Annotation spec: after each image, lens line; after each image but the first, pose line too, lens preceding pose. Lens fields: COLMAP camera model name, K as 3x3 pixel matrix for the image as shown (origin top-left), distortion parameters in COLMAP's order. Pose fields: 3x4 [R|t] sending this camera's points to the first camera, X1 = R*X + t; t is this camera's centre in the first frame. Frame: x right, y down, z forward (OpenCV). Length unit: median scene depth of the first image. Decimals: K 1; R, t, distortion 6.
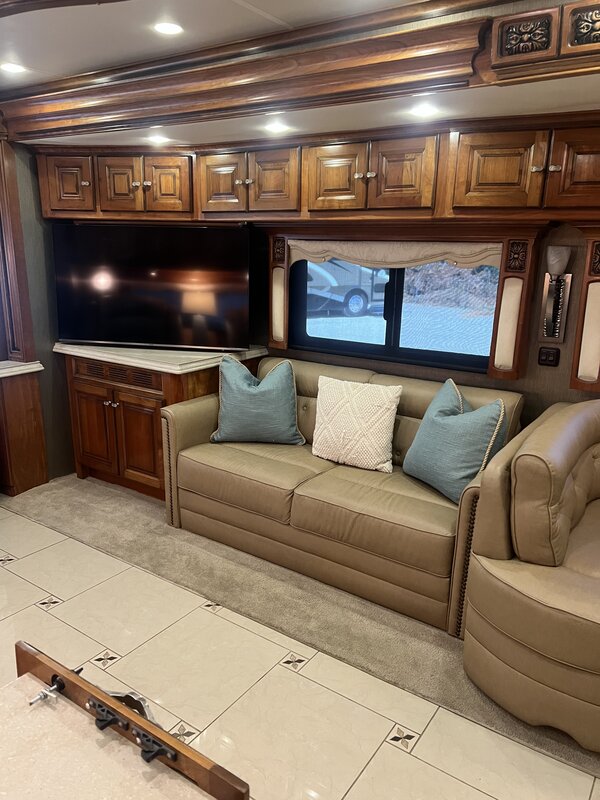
lens RADIAL K [[601.3, 0, 303.8], [0, 601.3, 405.0], [0, 0, 1]] dist [0.060433, -0.069910]
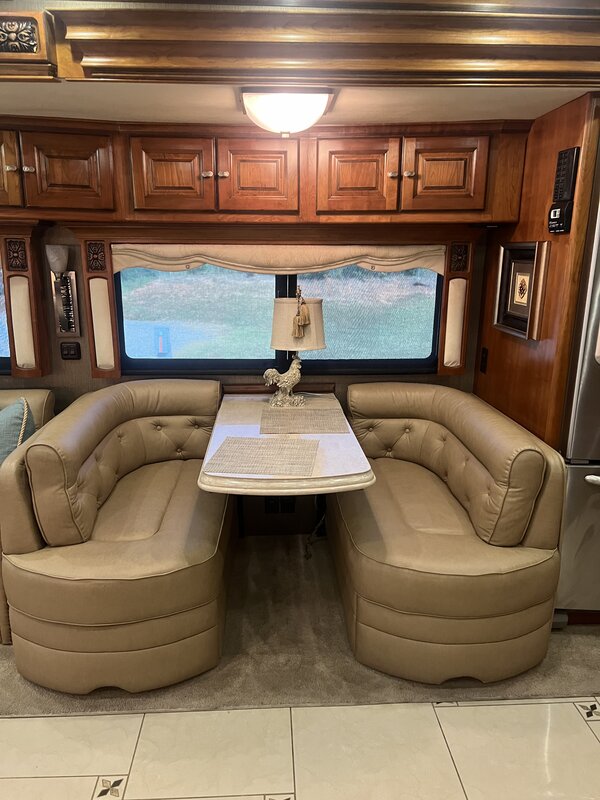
lens RADIAL K [[601.3, 0, 299.3], [0, 601.3, 405.4], [0, 0, 1]] dist [0.060433, -0.069910]
pose [[0.789091, -0.163026, 0.592248, 0.112226], [0.164275, 0.985029, 0.052271, 0.032183], [-0.591903, 0.056045, 0.804058, -0.094937]]
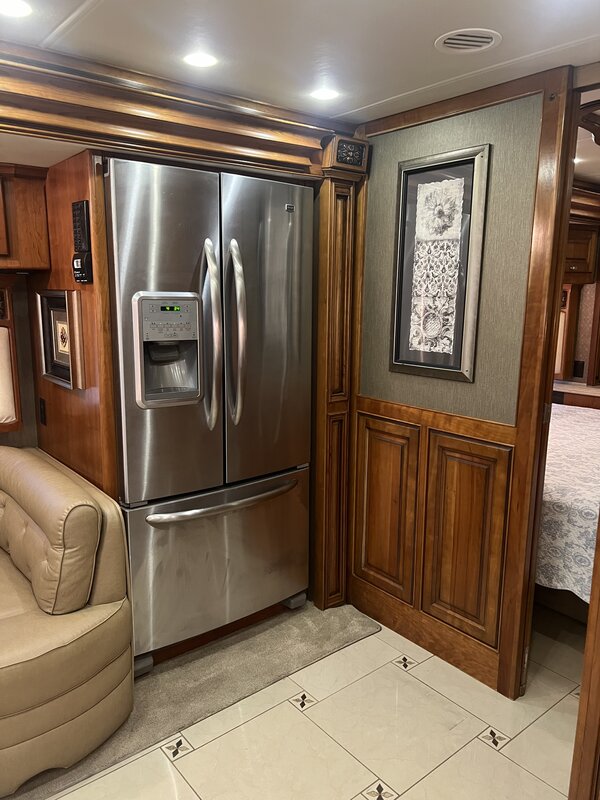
lens RADIAL K [[601.3, 0, 304.2], [0, 601.3, 401.9], [0, 0, 1]] dist [0.060433, -0.069910]
pose [[0.272927, -0.187797, 0.943527, 0.177913], [0.244009, 0.962203, 0.120931, 0.031828], [-0.930575, 0.197224, 0.308435, -0.144024]]
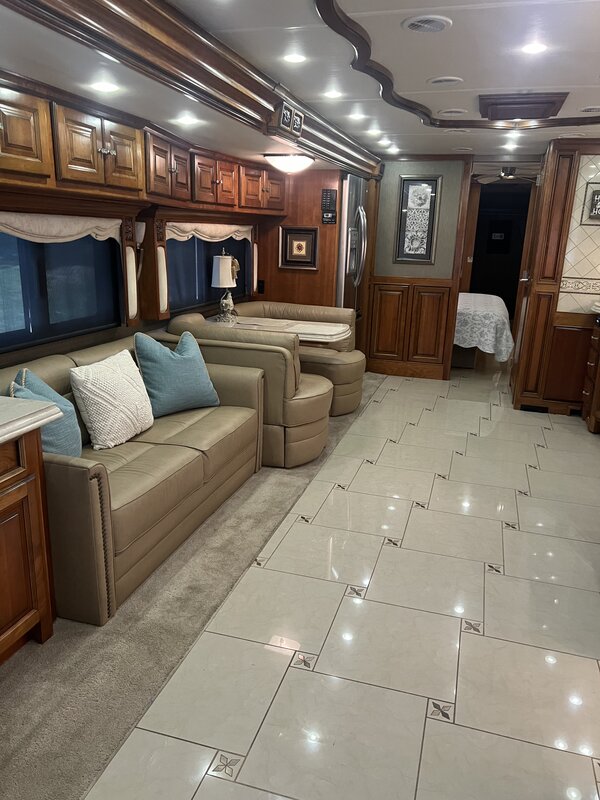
lens RADIAL K [[601.3, 0, 305.9], [0, 601.3, 402.0], [0, 0, 1]] dist [0.060433, -0.069910]
pose [[-0.310347, -0.283493, 0.907368, -0.859926], [0.211754, 0.909900, 0.356711, -0.237969], [-0.926739, 0.302843, -0.222354, 0.856909]]
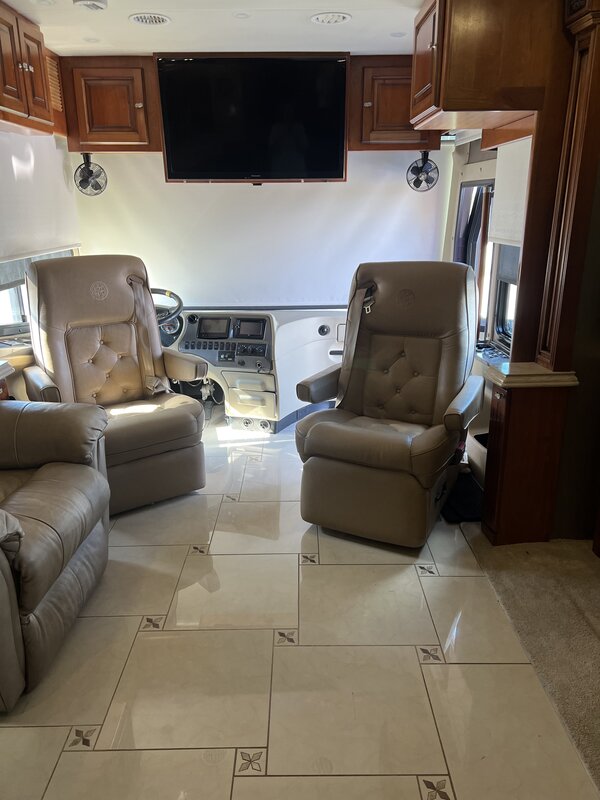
lens RADIAL K [[601.3, 0, 301.1], [0, 601.3, 401.7], [0, 0, 1]] dist [0.060433, -0.069910]
pose [[0.577337, 0.232466, -0.782714, -0.089224], [-0.190877, 0.970478, 0.147439, -0.090240], [0.793881, 0.064280, 0.604666, 0.400195]]
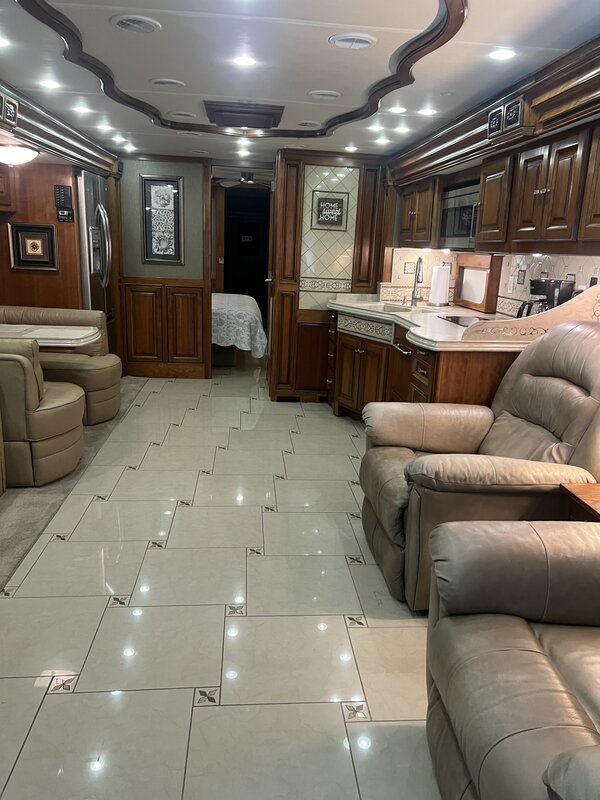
lens RADIAL K [[601.3, 0, 305.0], [0, 601.3, 403.3], [0, 0, 1]] dist [0.060433, -0.069910]
pose [[-0.642352, -0.239619, 0.727988, -0.883254], [0.147486, 0.893467, 0.424223, -0.232892], [-0.752085, 0.379869, -0.538580, 0.838485]]
